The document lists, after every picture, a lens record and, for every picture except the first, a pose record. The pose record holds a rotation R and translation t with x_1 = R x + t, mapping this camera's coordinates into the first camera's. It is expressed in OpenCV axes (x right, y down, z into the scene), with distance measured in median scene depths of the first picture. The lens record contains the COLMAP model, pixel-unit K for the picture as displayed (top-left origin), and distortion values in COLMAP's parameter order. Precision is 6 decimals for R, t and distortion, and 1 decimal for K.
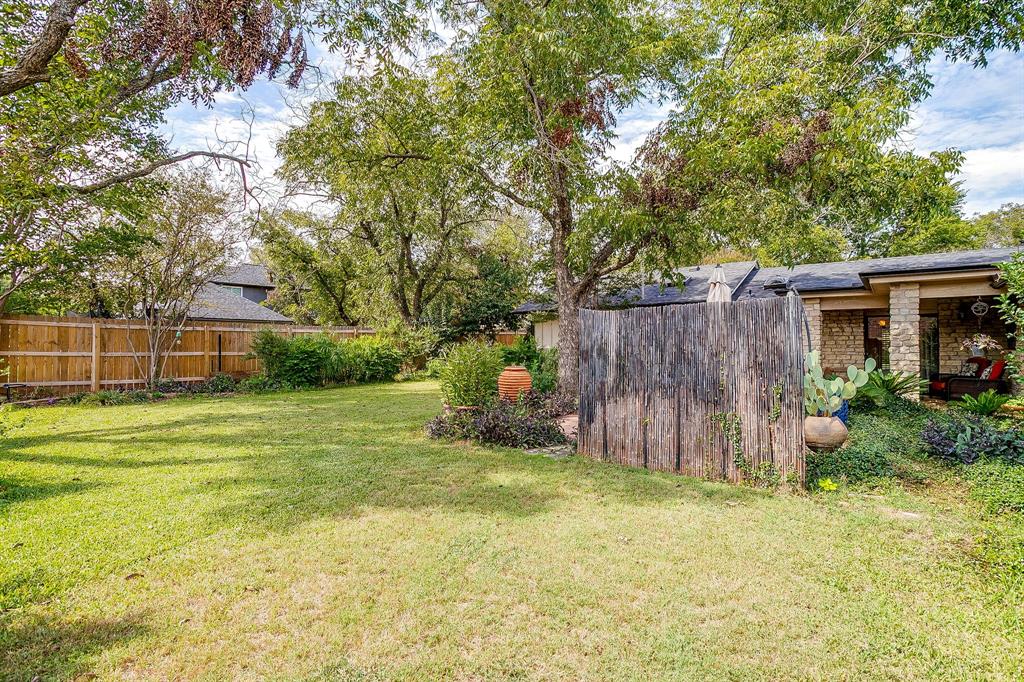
lens RADIAL K [[496.0, 0, 512.3], [0, 496.0, 344.1], [0, 0, 1]] dist [-0.028776, 0.010202]
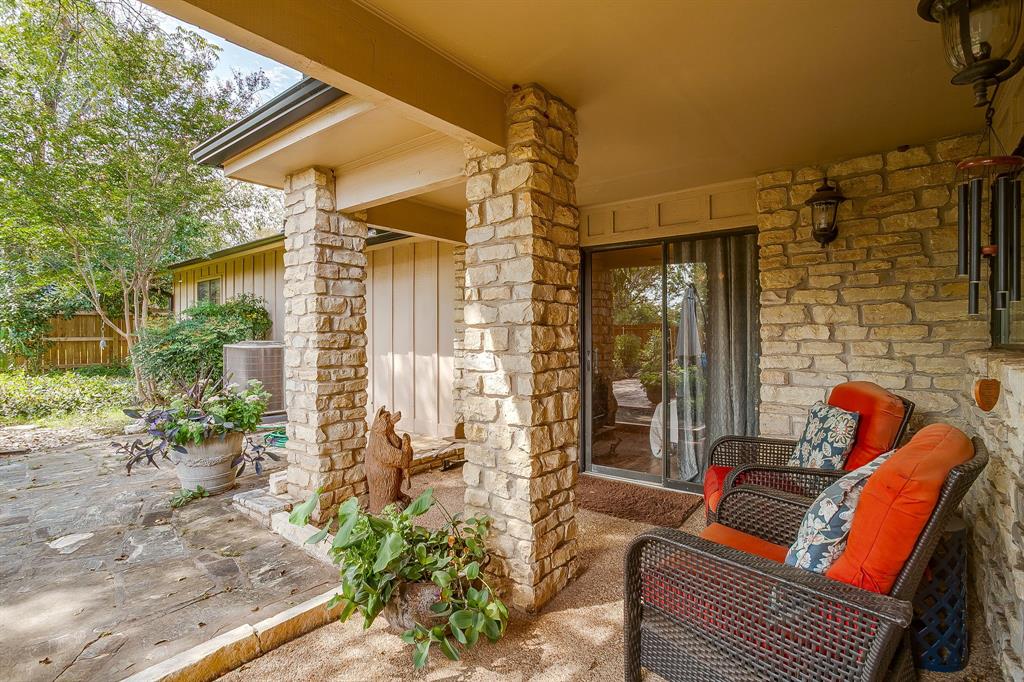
lens RADIAL K [[496.0, 0, 511.7], [0, 496.0, 340.1], [0, 0, 1]] dist [-0.028776, 0.010202]
pose [[0.999992, -0.003066, 0.002489, 0.735064], [0.003044, 0.999958, 0.008592, 0.003399], [-0.002515, -0.008584, 0.999960, 0.714674]]
